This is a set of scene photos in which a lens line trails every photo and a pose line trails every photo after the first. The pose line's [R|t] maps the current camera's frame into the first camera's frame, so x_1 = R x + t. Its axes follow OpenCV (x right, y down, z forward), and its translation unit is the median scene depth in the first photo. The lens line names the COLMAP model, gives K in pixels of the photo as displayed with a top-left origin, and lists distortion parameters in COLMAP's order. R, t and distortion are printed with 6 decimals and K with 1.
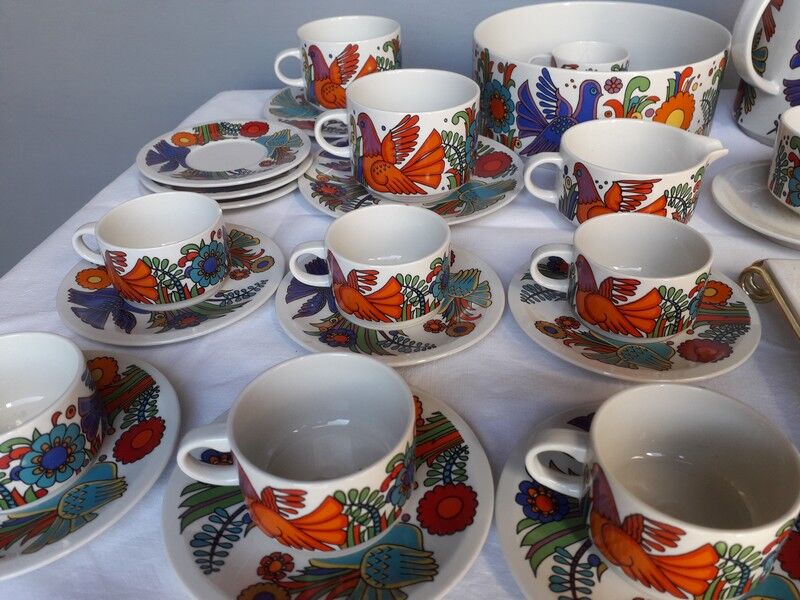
lens RADIAL K [[641.3, 0, 400.0], [0, 641.3, 300.0], [0, 0, 1]] dist [0.090966, -0.211642]
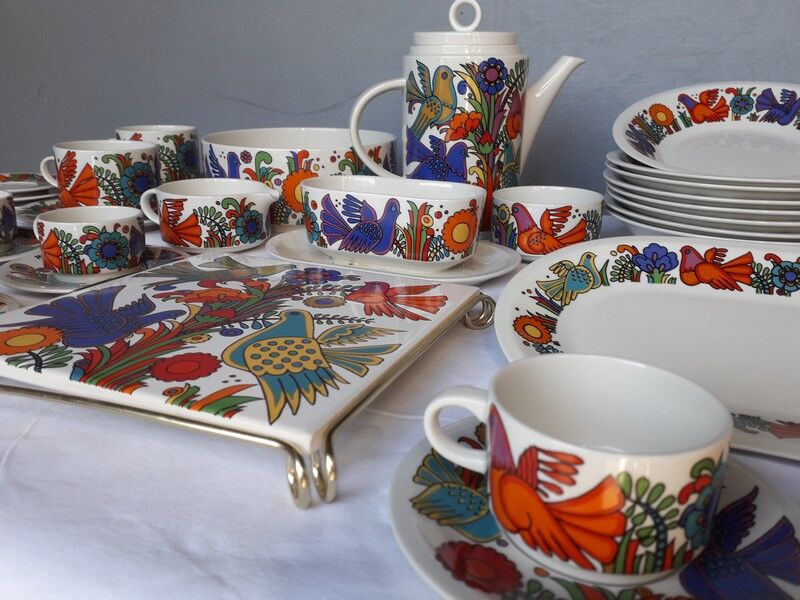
lens RADIAL K [[642.1, 0, 404.2], [0, 642.1, 299.4], [0, 0, 1]] dist [0.098300, -0.196880]
pose [[0.965104, 0.129559, -0.227571, 1.071798], [-0.191034, 0.942727, -0.273446, 0.265046], [0.179110, 0.307377, 0.934579, -0.097514]]
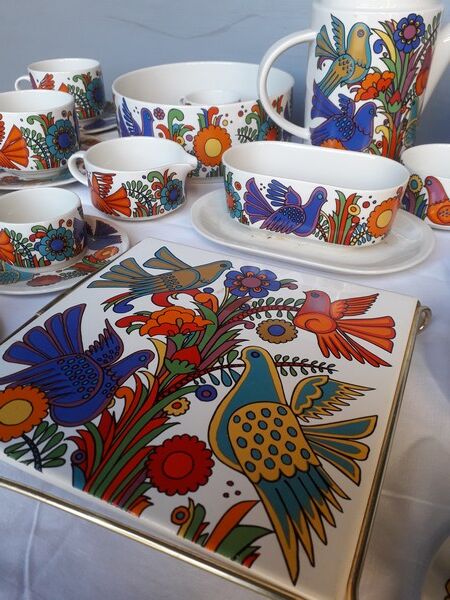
lens RADIAL K [[481.6, 0, 228.5], [0, 481.6, 301.2], [0, 0, 1]] dist [0.098300, -0.196880]
pose [[0.958313, 0.191911, -0.211675, 0.846346], [-0.191221, 0.981255, 0.023923, 0.013136], [0.212299, 0.017551, 0.977047, 0.011748]]
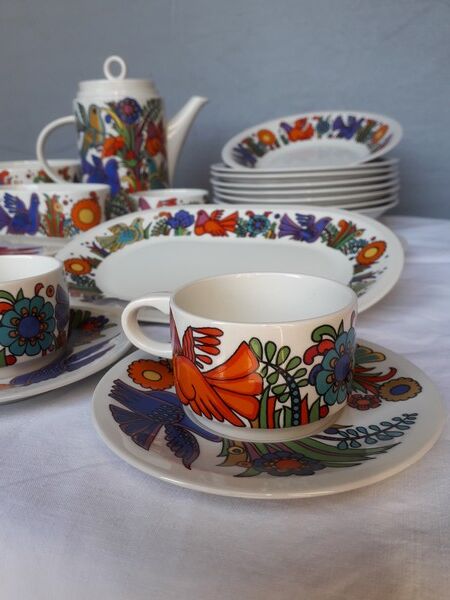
lens RADIAL K [[493.8, 0, 228.2], [0, 493.8, 299.8], [0, 0, 1]] dist [0.161879, -0.573225]
pose [[0.976435, 0.081590, -0.199796, 1.485327], [-0.140132, 0.943767, -0.299444, 0.334291], [0.164129, 0.320385, 0.932960, -0.076059]]
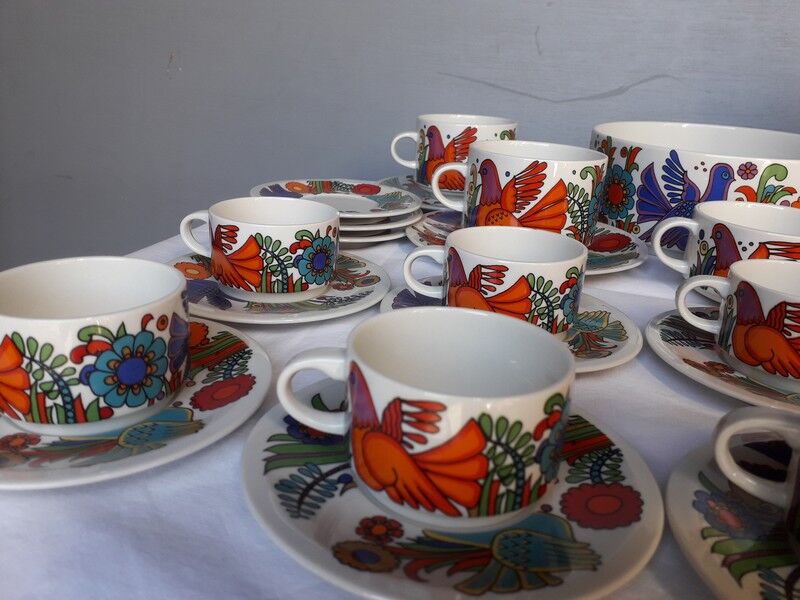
lens RADIAL K [[642.1, 0, 404.2], [0, 642.1, 299.4], [0, 0, 1]] dist [0.098300, -0.196880]
pose [[0.988345, 0.124090, -0.088180, -0.071450], [-0.143133, 0.954743, -0.260728, 0.191953], [0.051835, 0.270311, 0.961377, 0.106988]]
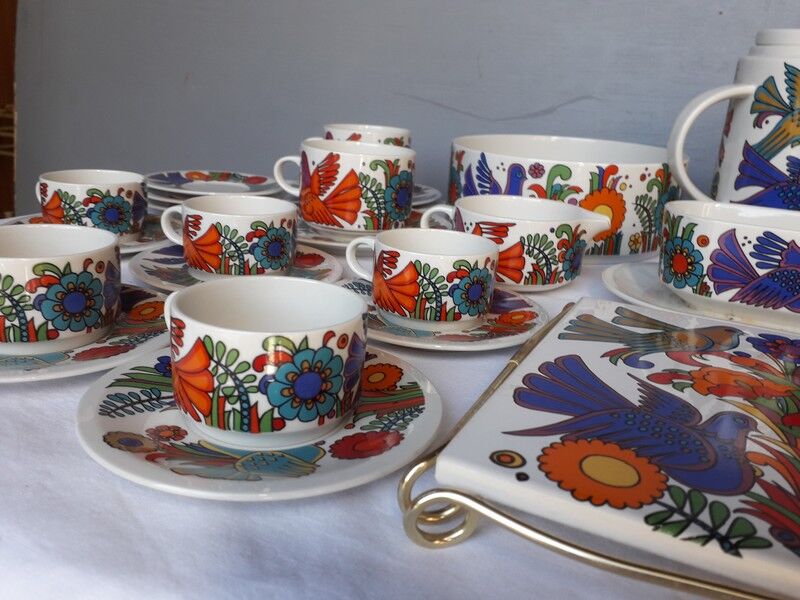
lens RADIAL K [[638.2, 0, 403.8], [0, 638.2, 310.5], [0, 0, 1]] dist [0.089317, -0.176190]
pose [[0.945029, 0.191020, -0.265390, 0.492027], [-0.260360, 0.930595, -0.257305, 0.239939], [0.197820, 0.312258, 0.929173, 0.035561]]
